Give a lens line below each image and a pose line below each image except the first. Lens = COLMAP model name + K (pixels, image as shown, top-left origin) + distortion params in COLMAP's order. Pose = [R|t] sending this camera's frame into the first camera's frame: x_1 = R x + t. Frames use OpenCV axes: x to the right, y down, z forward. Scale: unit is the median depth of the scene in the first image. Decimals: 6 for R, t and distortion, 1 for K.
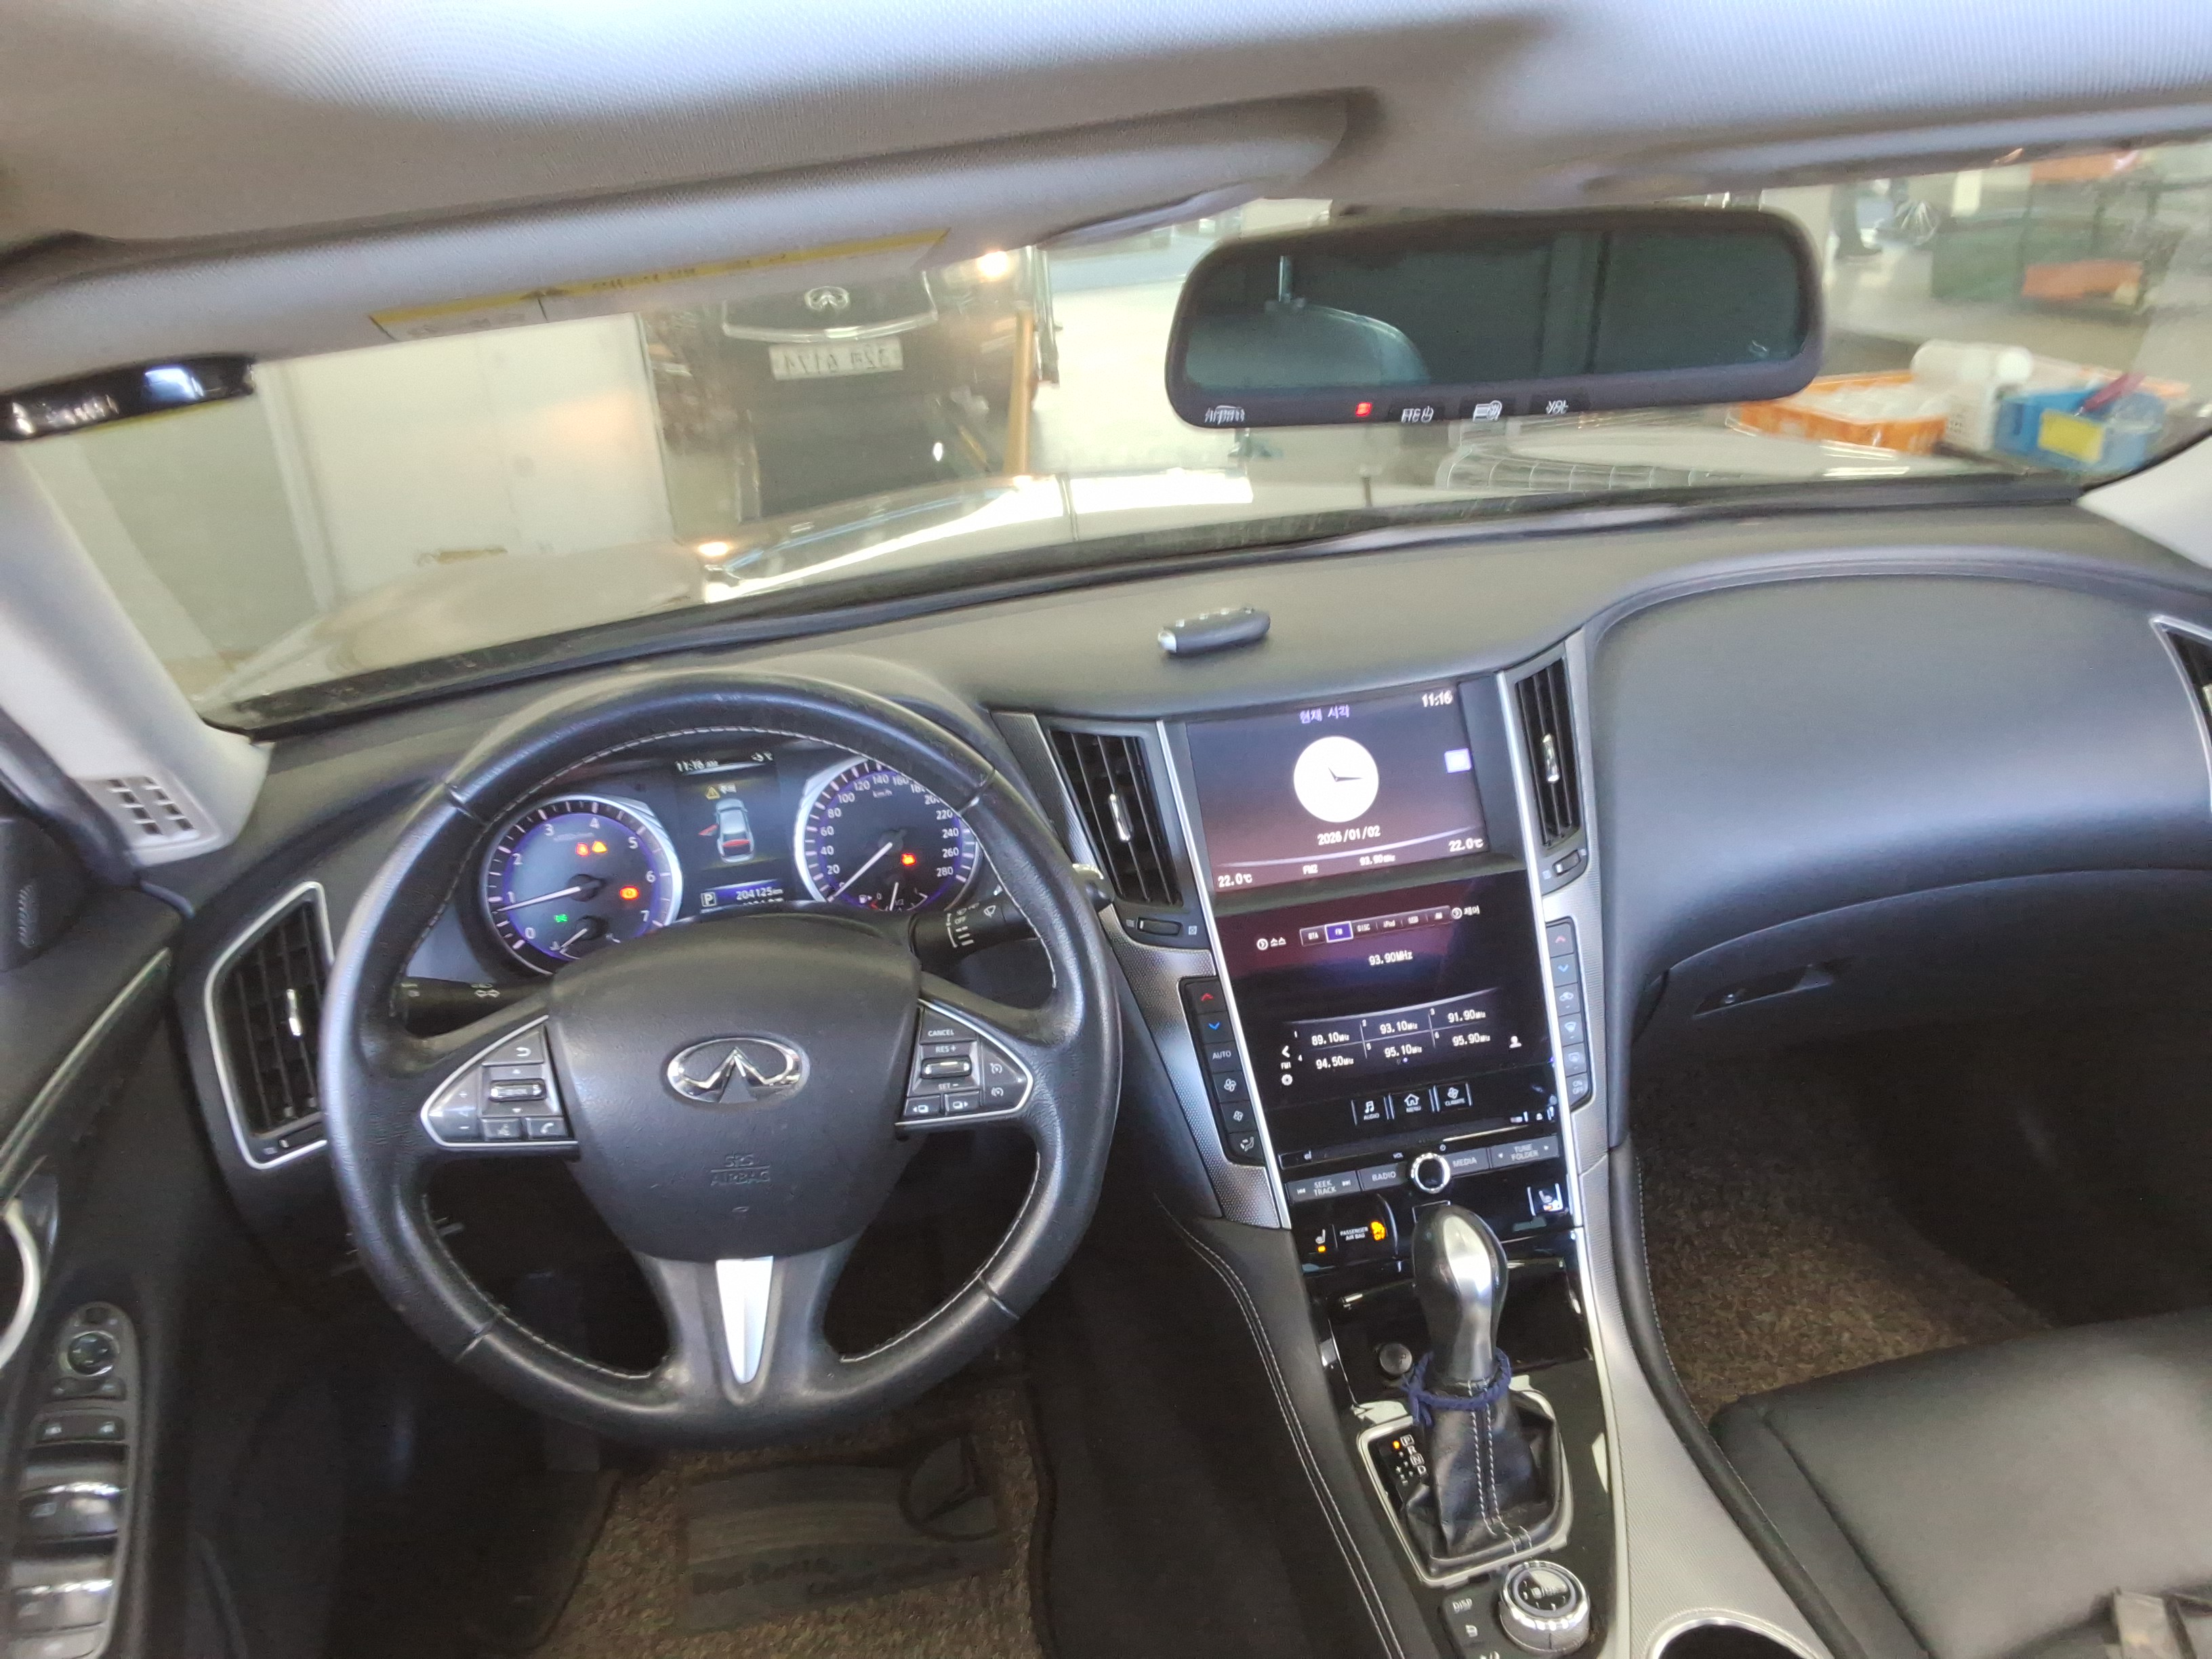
lens RADIAL K [[1767.4, 0, 1103.8], [0, 1767.4, 879.6], [0, 0, 1]] dist [0.127155, -0.195080]
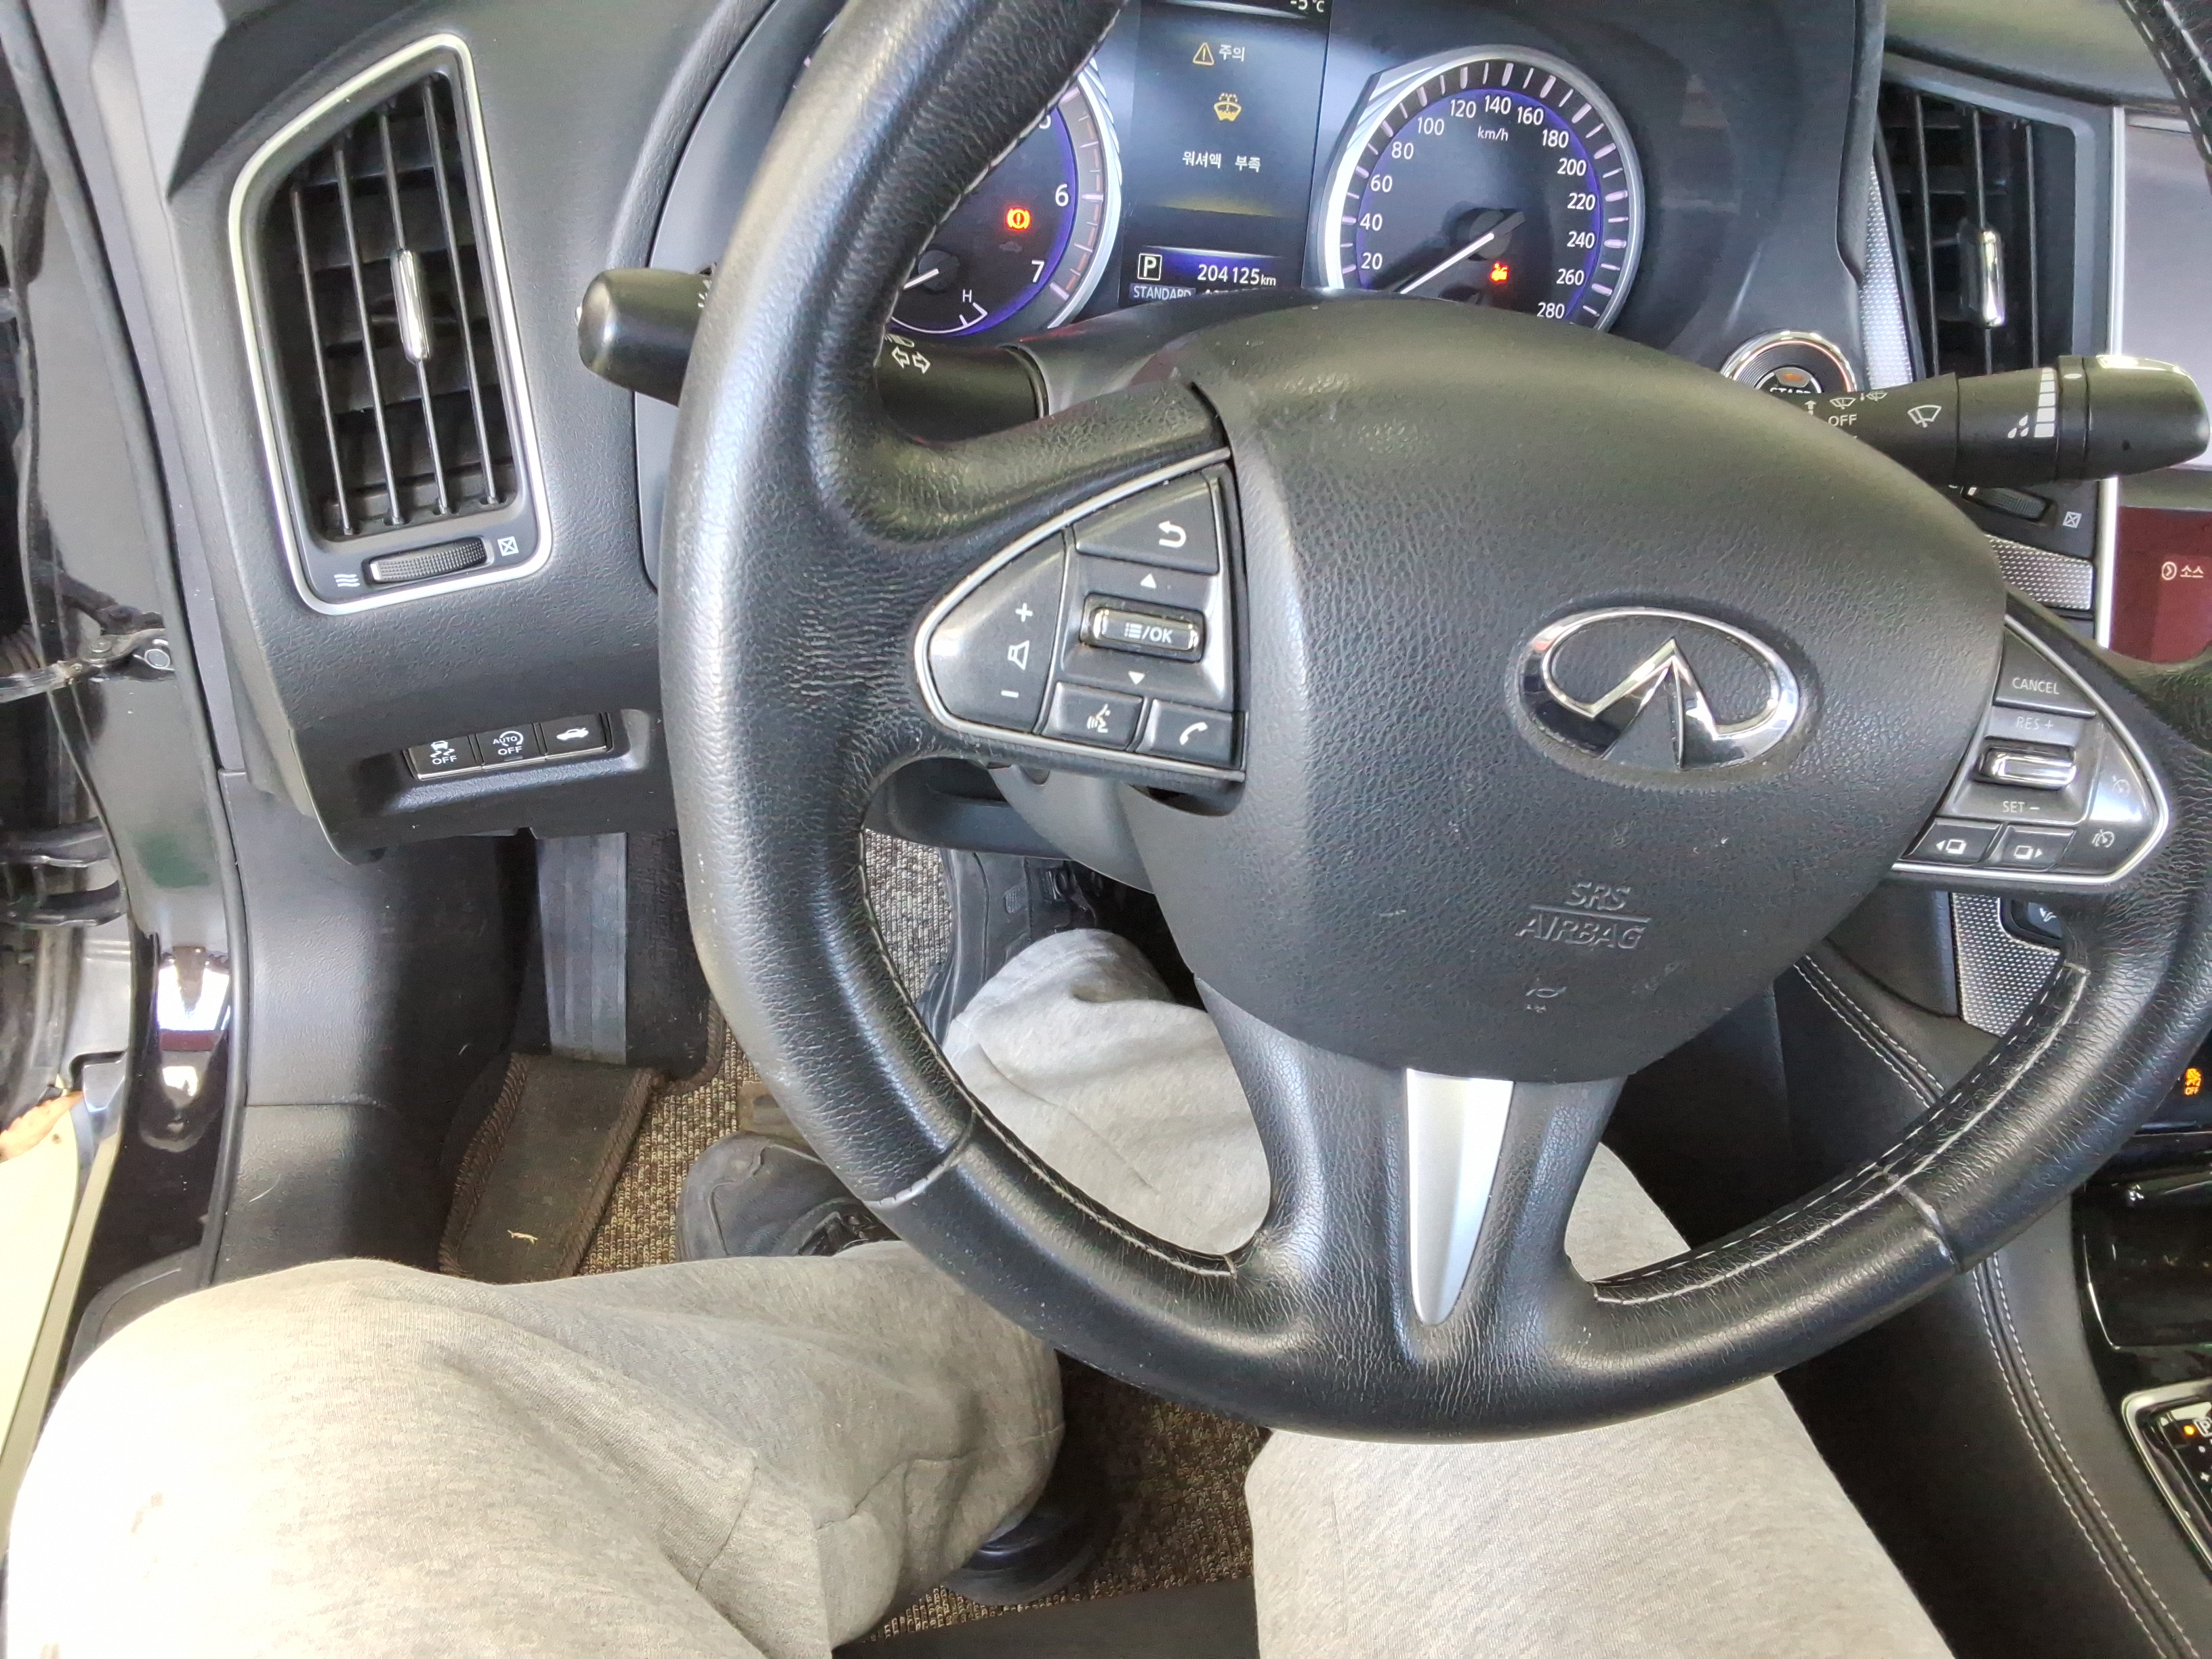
lens RADIAL K [[1767.4, 0, 1103.8], [0, 1767.4, 879.6], [0, 0, 1]] dist [0.127155, -0.195080]
pose [[0.973176, 0.181487, 0.141390, -0.285471], [-0.212923, 0.943272, 0.254759, 0.052453], [-0.087134, -0.278031, 0.956612, 0.442165]]
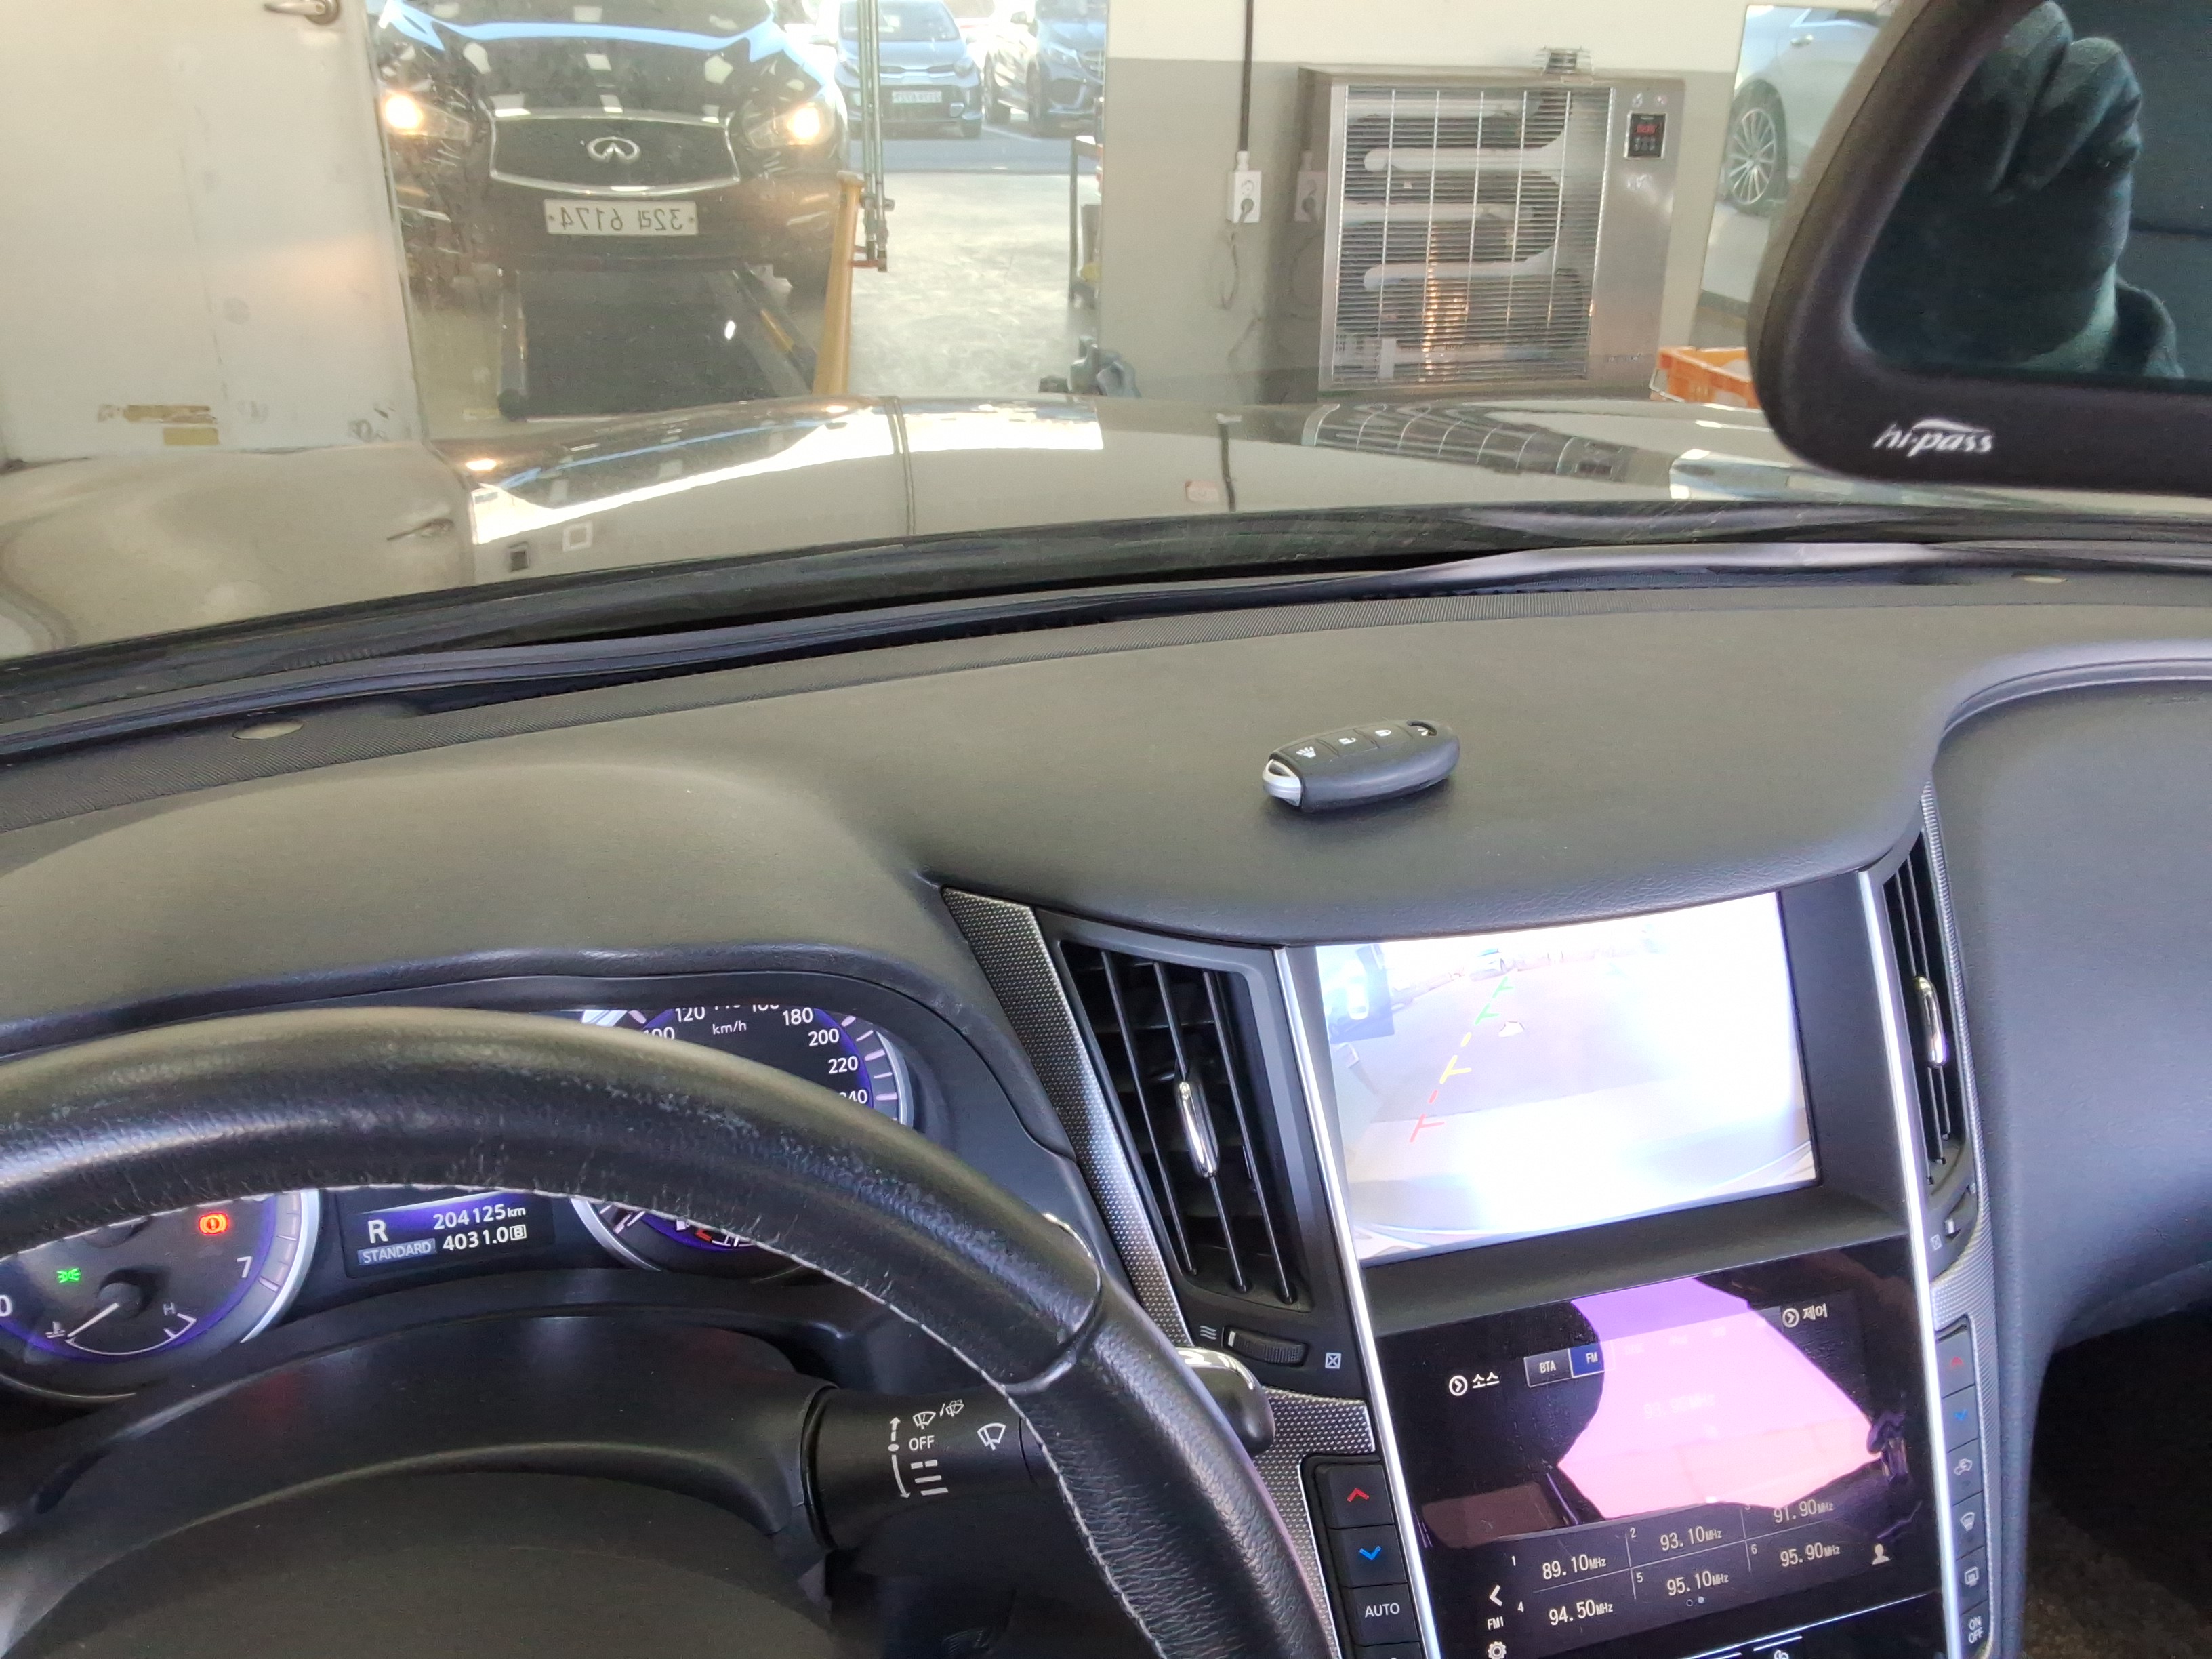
lens RADIAL K [[1766.7, 0, 1105.6], [0, 1766.7, 862.7], [0, 0, 1]] dist [0.127970, -0.200893]
pose [[0.990578, 0.044007, 0.129690, -0.087076], [-0.049490, 0.997999, 0.039361, -0.129623], [-0.127698, -0.045409, 0.990773, 0.471379]]
